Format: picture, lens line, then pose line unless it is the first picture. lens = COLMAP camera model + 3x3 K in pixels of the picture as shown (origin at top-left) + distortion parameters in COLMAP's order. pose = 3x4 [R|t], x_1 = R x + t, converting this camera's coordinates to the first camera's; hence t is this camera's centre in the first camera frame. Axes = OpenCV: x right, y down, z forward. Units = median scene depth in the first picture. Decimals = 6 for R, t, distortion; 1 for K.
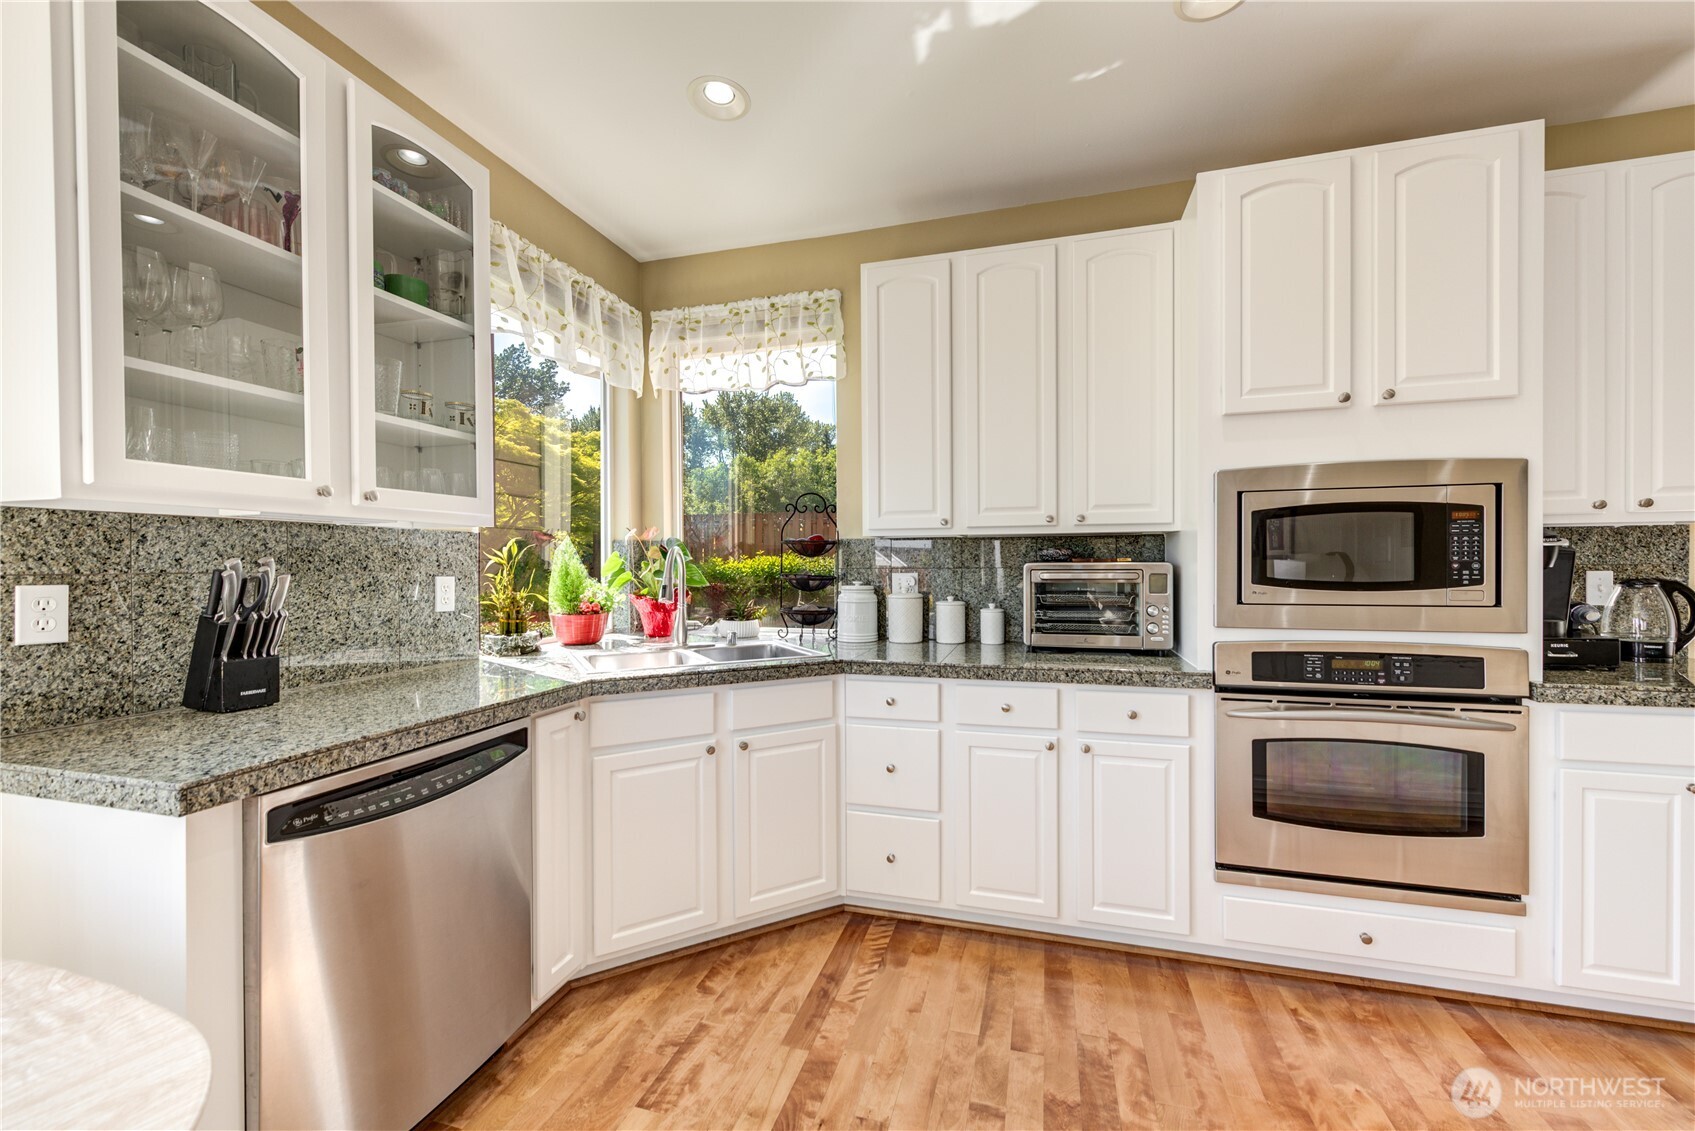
lens RADIAL K [[669.0, 0, 855.3], [0, 669.0, 568.8], [0, 0, 1]] dist [0.002650, -0.000330]
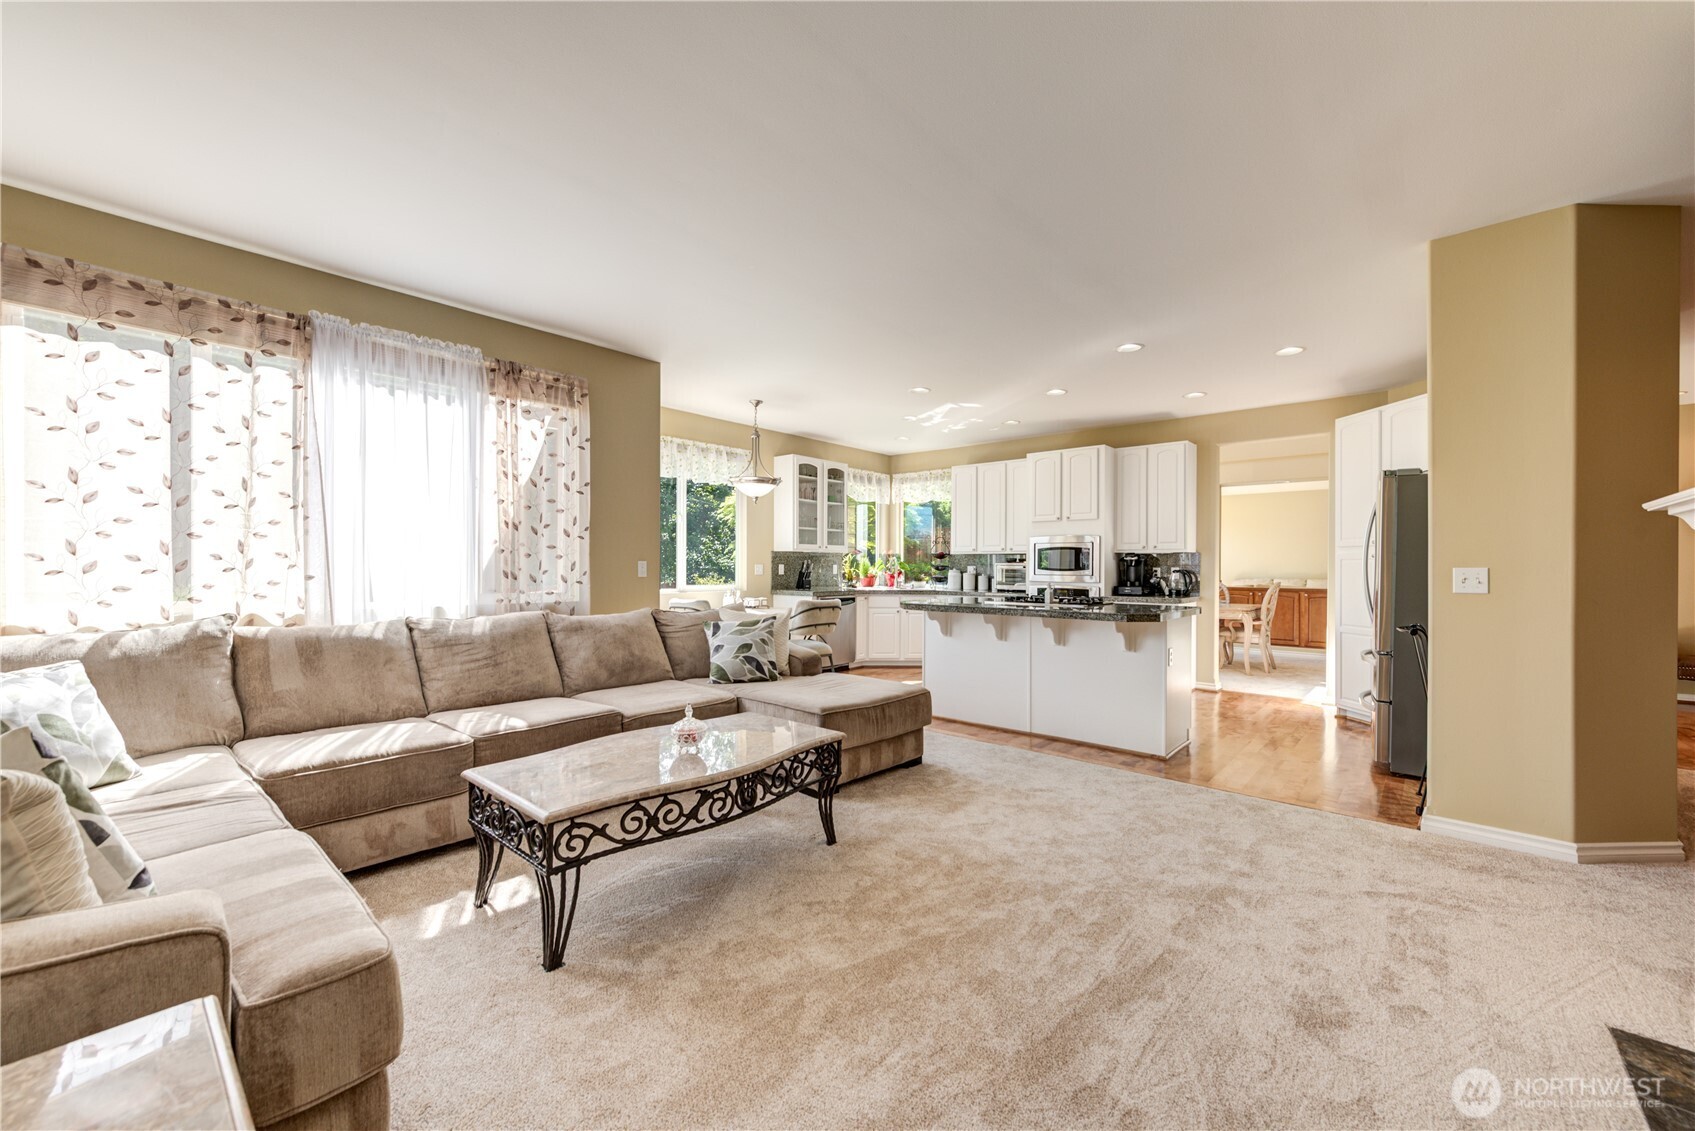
lens RADIAL K [[669.0, 0, 846.2], [0, 669.0, 568.1], [0, 0, 1]] dist [0.002650, -0.000330]
pose [[0.903017, 0.012637, -0.429419, 0.888149], [-0.012598, 0.999916, 0.002933, 0.015575], [0.429420, 0.002761, 0.903101, -1.981849]]
